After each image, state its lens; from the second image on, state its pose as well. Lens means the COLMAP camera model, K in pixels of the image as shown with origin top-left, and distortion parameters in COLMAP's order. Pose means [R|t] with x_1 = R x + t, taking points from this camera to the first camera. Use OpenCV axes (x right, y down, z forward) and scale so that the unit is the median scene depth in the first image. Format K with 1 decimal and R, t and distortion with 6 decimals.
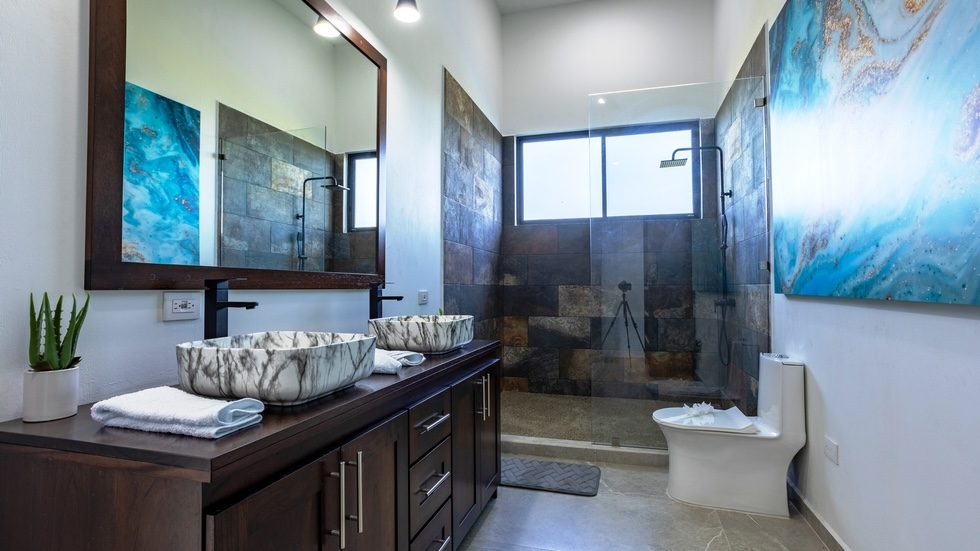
lens RADIAL K [[472.4, 0, 488.1], [0, 472.4, 275.7], [0, 0, 1]] dist [-0.052766, 0.031831]
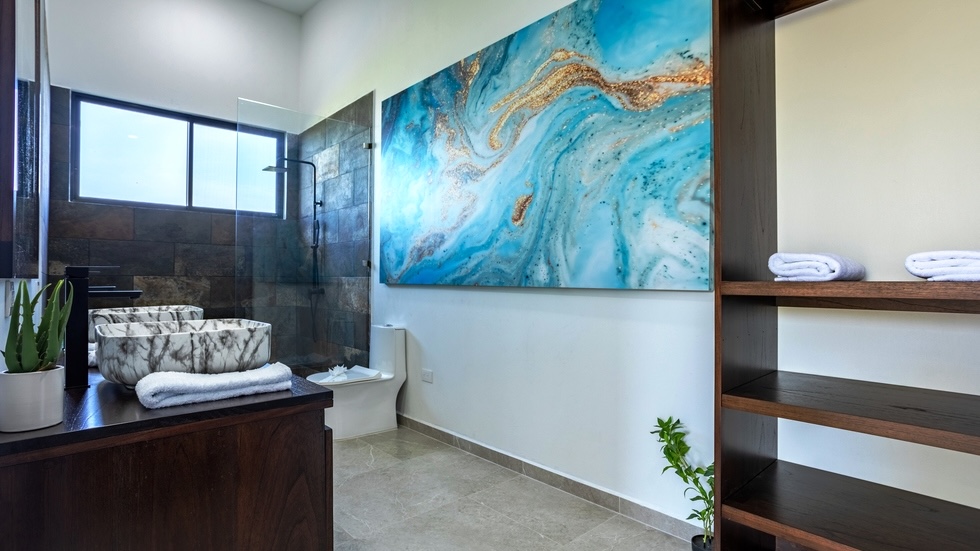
lens RADIAL K [[472.4, 0, 488.1], [0, 472.4, 275.7], [0, 0, 1]] dist [-0.052766, 0.031831]
pose [[0.526644, 0.010095, 0.850026, -0.609121], [-0.024461, 0.999695, 0.003282, 0.001846], [-0.849734, -0.022521, 0.526730, -0.081862]]
